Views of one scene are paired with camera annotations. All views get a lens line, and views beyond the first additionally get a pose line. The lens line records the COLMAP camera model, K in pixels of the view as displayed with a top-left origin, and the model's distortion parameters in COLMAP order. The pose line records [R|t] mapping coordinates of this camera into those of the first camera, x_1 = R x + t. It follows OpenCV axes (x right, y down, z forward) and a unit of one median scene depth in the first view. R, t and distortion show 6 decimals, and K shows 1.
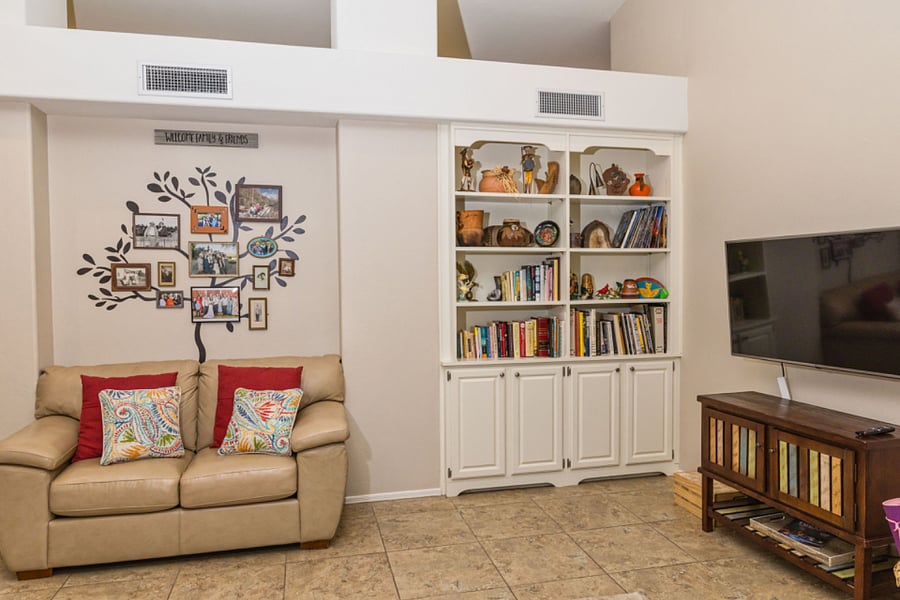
lens RADIAL K [[628.5, 0, 453.2], [0, 628.5, 303.4], [0, 0, 1]] dist [0.003700, -0.001374]
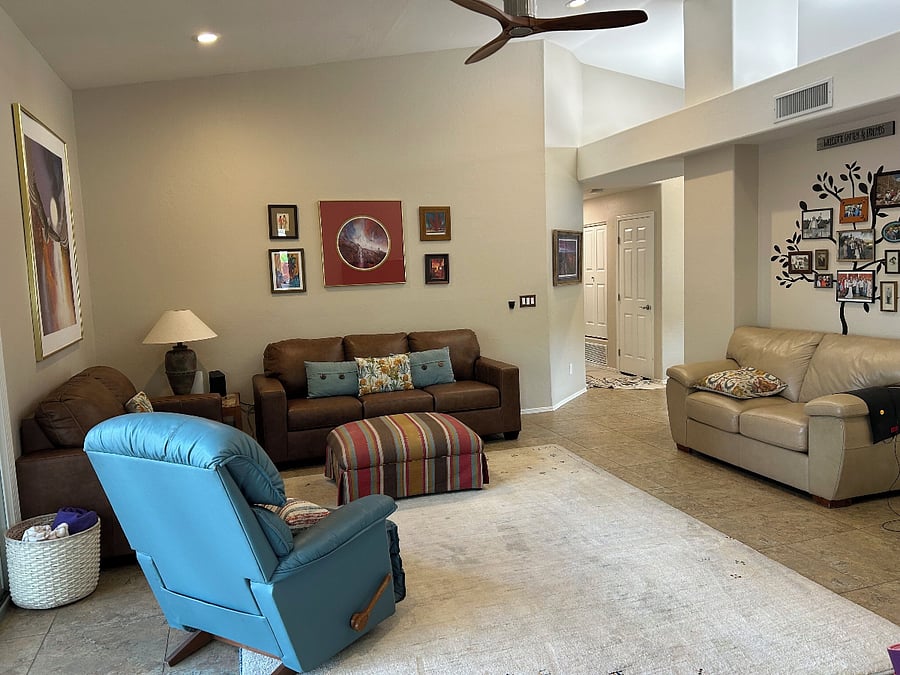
lens RADIAL K [[676.4, 0, 451.1], [0, 676.4, 334.5], [0, 0, 1]] dist [-0.001928, -0.001704]
pose [[0.081525, 0.106172, -0.991000, 0.768676], [0.003312, 0.994276, 0.106795, -0.044490], [0.996666, -0.011989, 0.080707, 0.191185]]
